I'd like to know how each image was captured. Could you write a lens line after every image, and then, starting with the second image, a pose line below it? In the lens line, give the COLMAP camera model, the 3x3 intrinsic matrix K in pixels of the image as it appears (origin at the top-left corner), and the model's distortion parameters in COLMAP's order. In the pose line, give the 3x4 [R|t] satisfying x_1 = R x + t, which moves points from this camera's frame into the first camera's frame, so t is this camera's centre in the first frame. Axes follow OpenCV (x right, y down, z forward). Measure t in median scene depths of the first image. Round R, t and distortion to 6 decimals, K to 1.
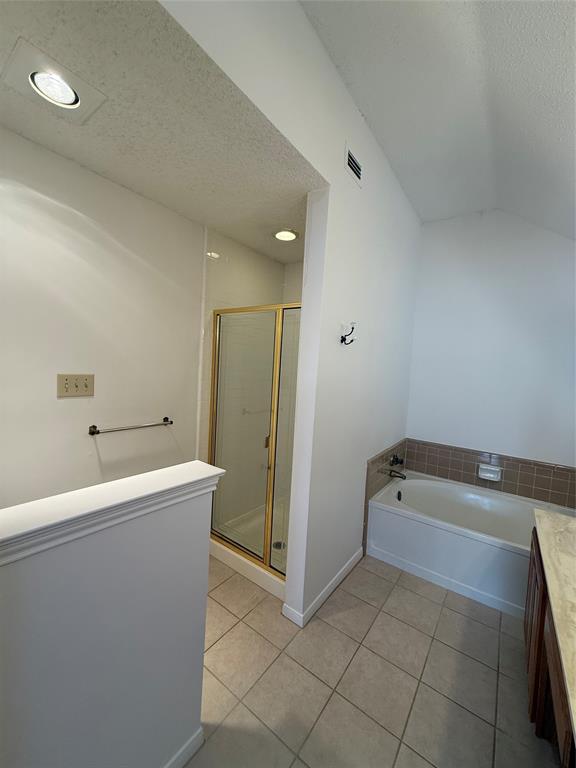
lens RADIAL K [[305.9, 0, 288.9], [0, 305.9, 382.8], [0, 0, 1]] dist [0.000433, 0.000048]
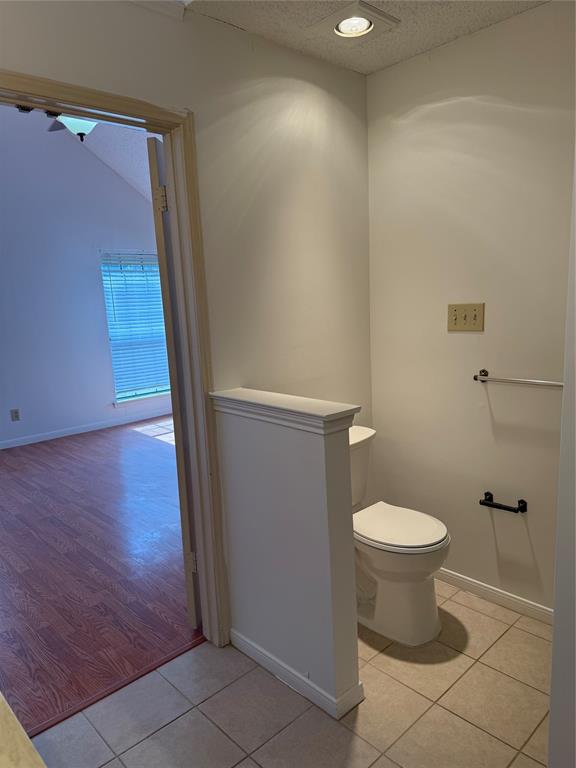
lens RADIAL K [[542.7, 0, 288.1], [0, 542.7, 384.5], [0, 0, 1]] dist [0.070465, -0.106733]
pose [[-0.166758, 0.111313, -0.979694, 0.848106], [-0.021662, 0.992954, 0.116507, 0.027521], [0.985760, 0.040650, -0.163171, 0.776771]]
